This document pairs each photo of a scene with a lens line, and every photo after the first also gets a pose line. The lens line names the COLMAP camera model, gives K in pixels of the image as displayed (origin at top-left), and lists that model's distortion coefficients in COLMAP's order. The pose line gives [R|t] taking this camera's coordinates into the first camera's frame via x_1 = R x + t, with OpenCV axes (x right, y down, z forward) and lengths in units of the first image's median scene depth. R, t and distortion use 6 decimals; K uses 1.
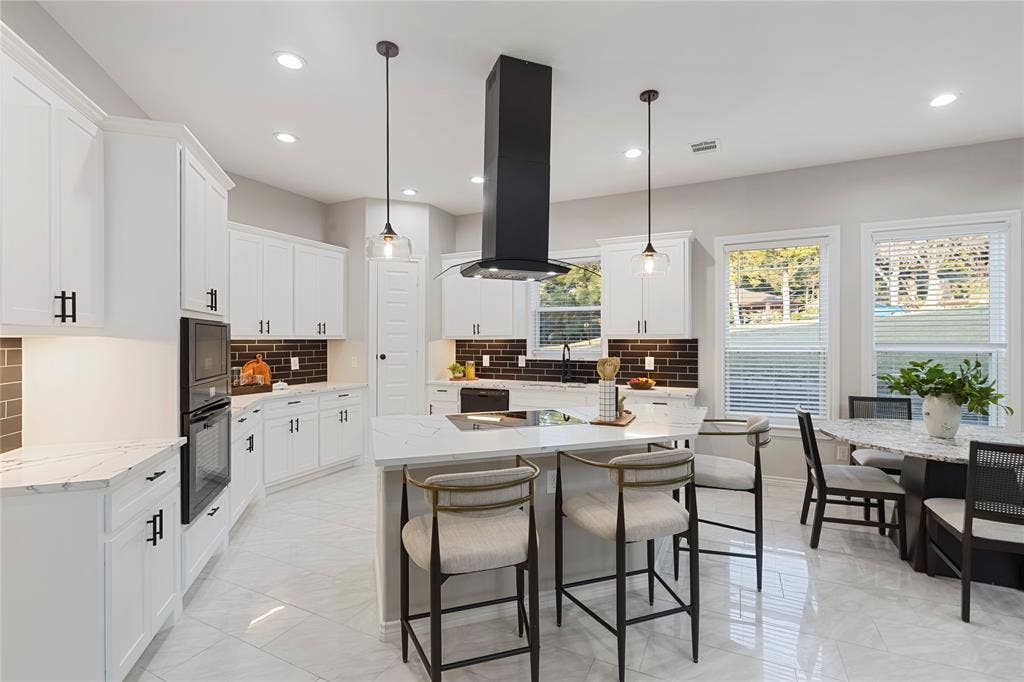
lens RADIAL K [[461.5, 0, 516.8], [0, 461.5, 337.7], [0, 0, 1]] dist [0.005379, 0.001331]
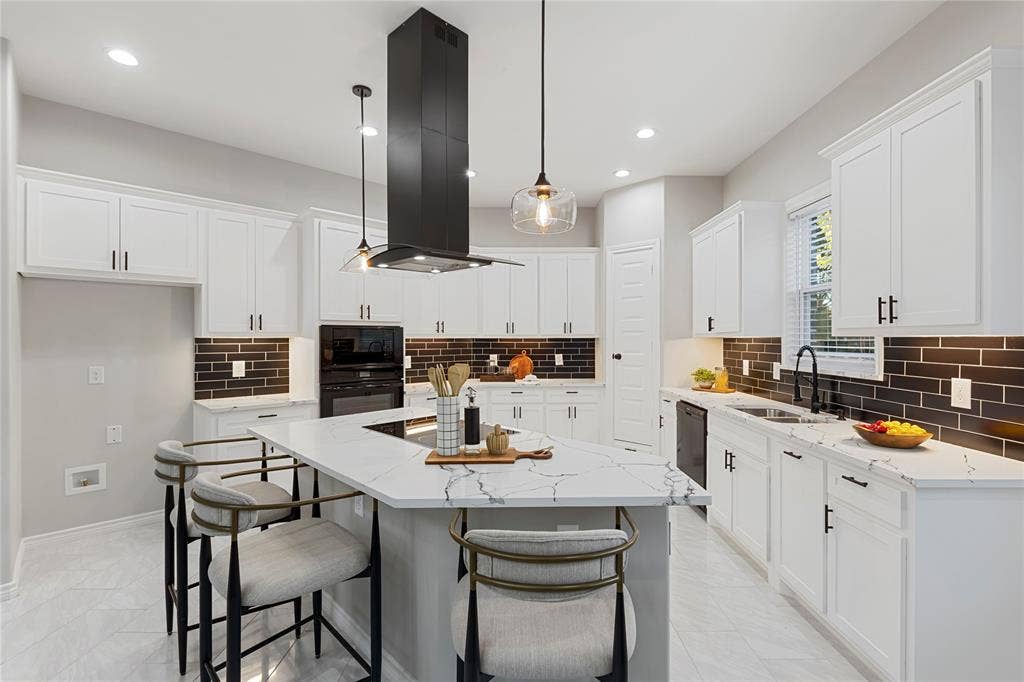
lens RADIAL K [[461.5, 0, 517.4], [0, 461.5, 339.6], [0, 0, 1]] dist [0.005379, 0.001331]
pose [[0.435270, 0.002562, -0.900296, 0.490504], [0.005790, 0.999967, 0.005645, 0.000769], [0.900281, -0.007670, 0.435241, 0.437208]]
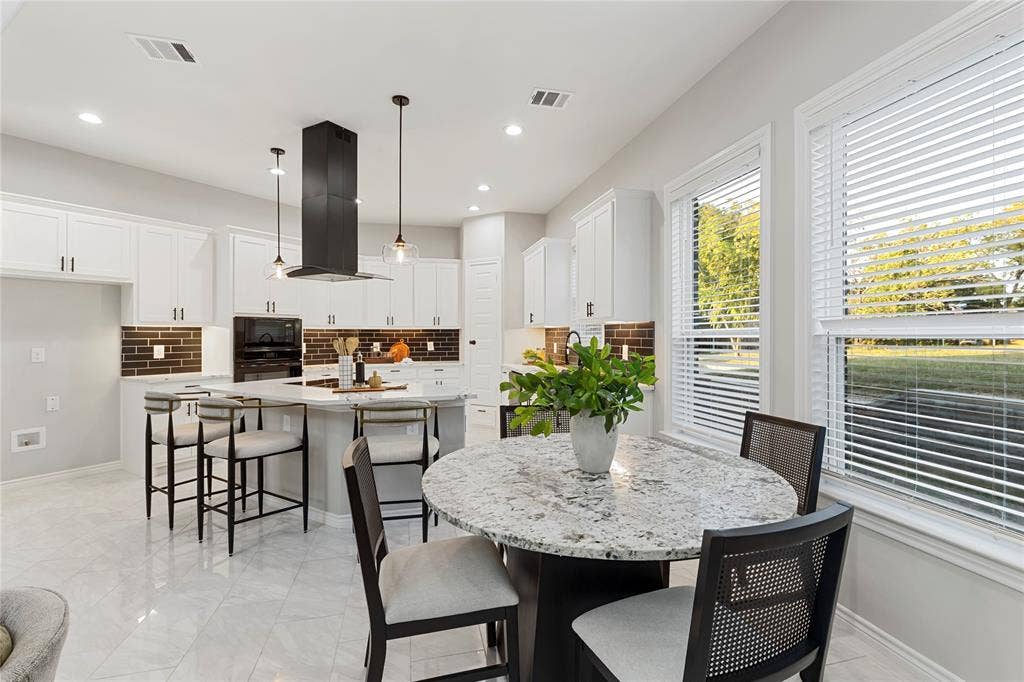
lens RADIAL K [[461.5, 0, 515.4], [0, 461.5, 329.9], [0, 0, 1]] dist [0.005379, 0.001331]
pose [[0.631493, -0.010645, -0.775309, 0.797630], [0.007262, 0.999943, -0.007814, 0.019202], [0.775348, -0.000696, 0.631534, 0.318826]]
